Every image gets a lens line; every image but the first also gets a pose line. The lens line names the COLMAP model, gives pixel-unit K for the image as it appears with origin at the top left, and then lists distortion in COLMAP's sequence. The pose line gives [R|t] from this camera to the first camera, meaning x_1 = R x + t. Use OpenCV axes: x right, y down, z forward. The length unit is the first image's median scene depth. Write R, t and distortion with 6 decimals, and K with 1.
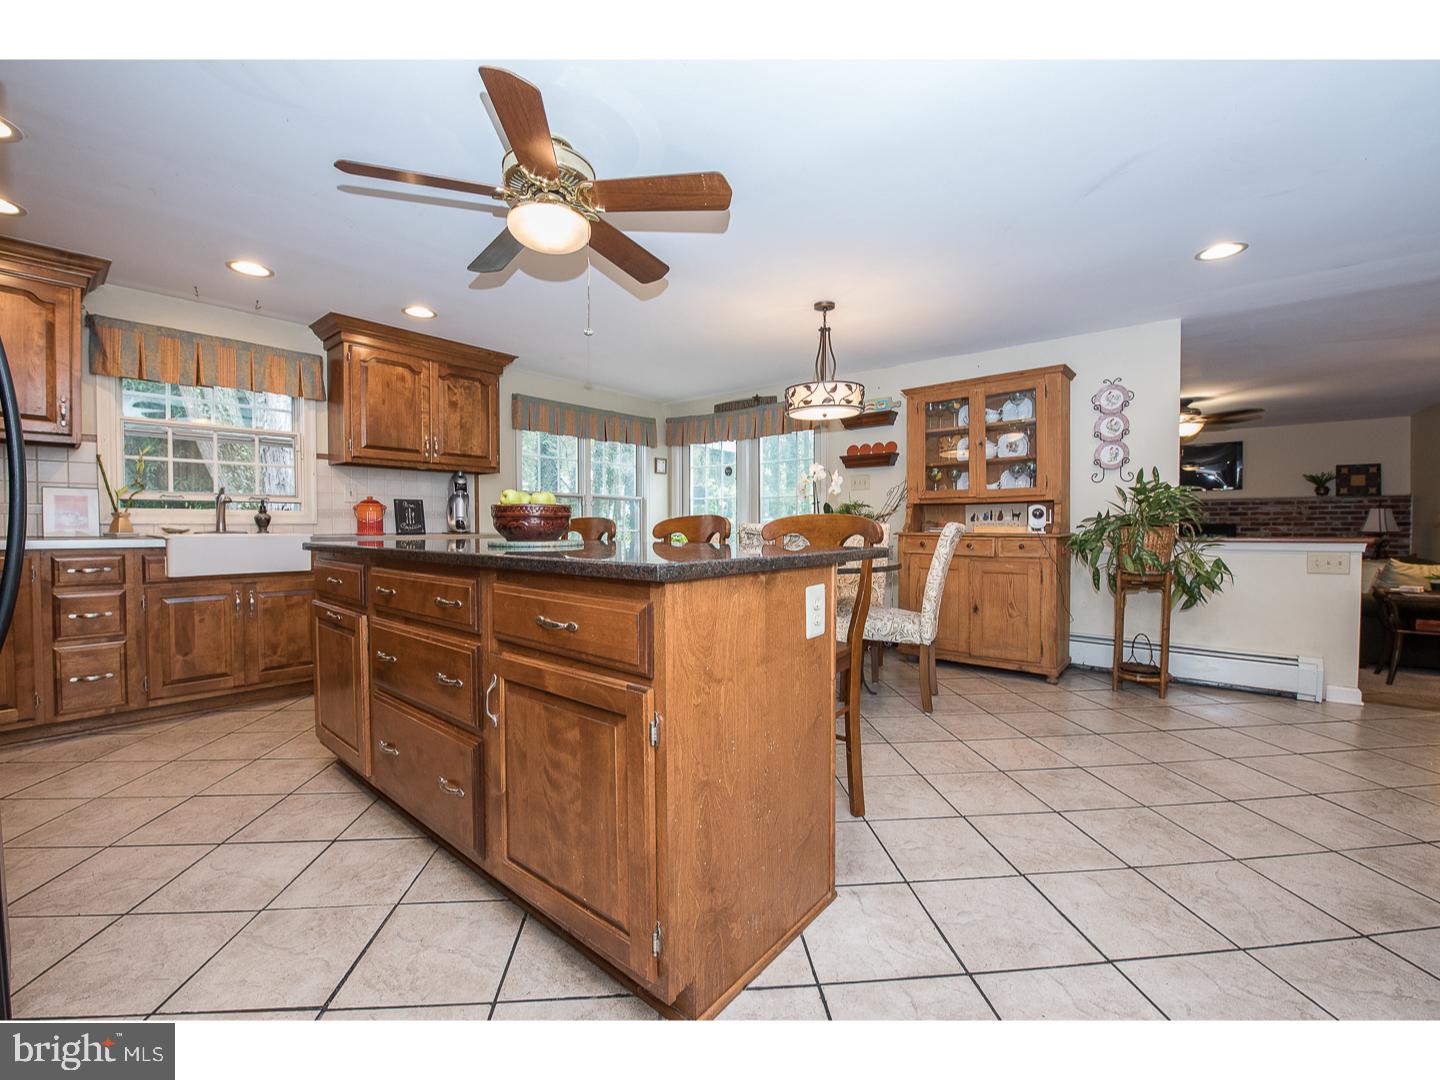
lens RADIAL K [[578.7, 0, 720.0], [0, 578.7, 540.0], [0, 0, 1]] dist [-0.012972, -0.002822]
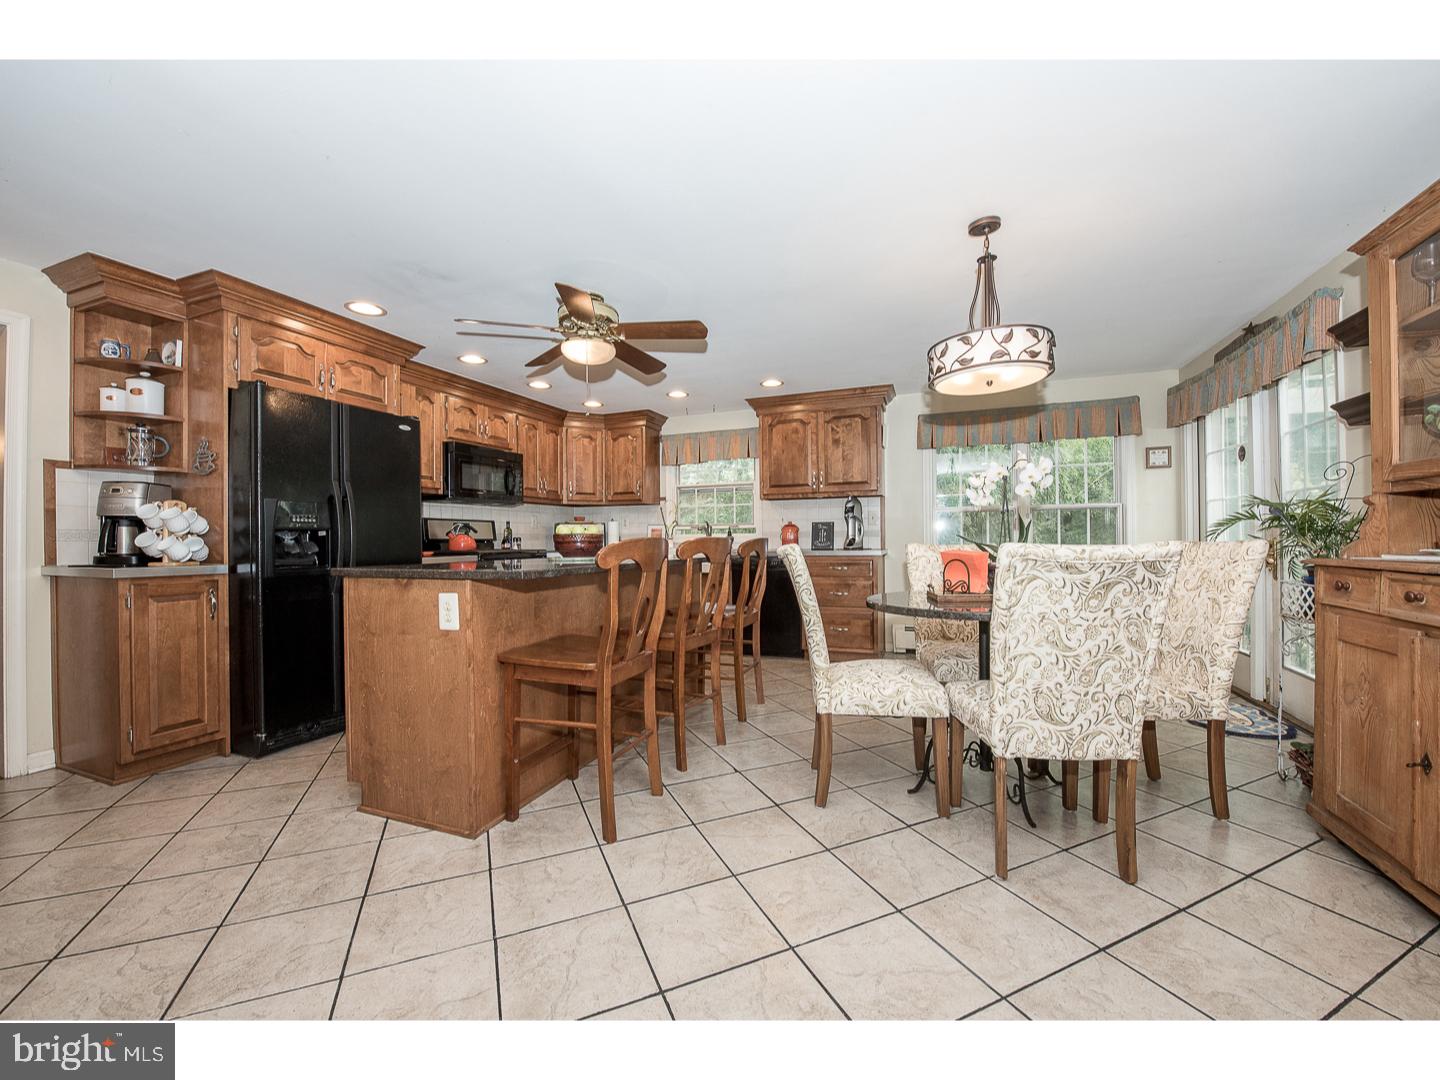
lens RADIAL K [[563.3, 0, 720.0], [0, 563.3, 540.0], [0, 0, 1]] dist [-0.012320, -0.003436]
pose [[0.330351, -0.004888, -0.943845, 0.656286], [-0.014929, 0.999834, -0.010403, -0.018317], [0.943740, 0.017528, 0.330224, 0.458419]]
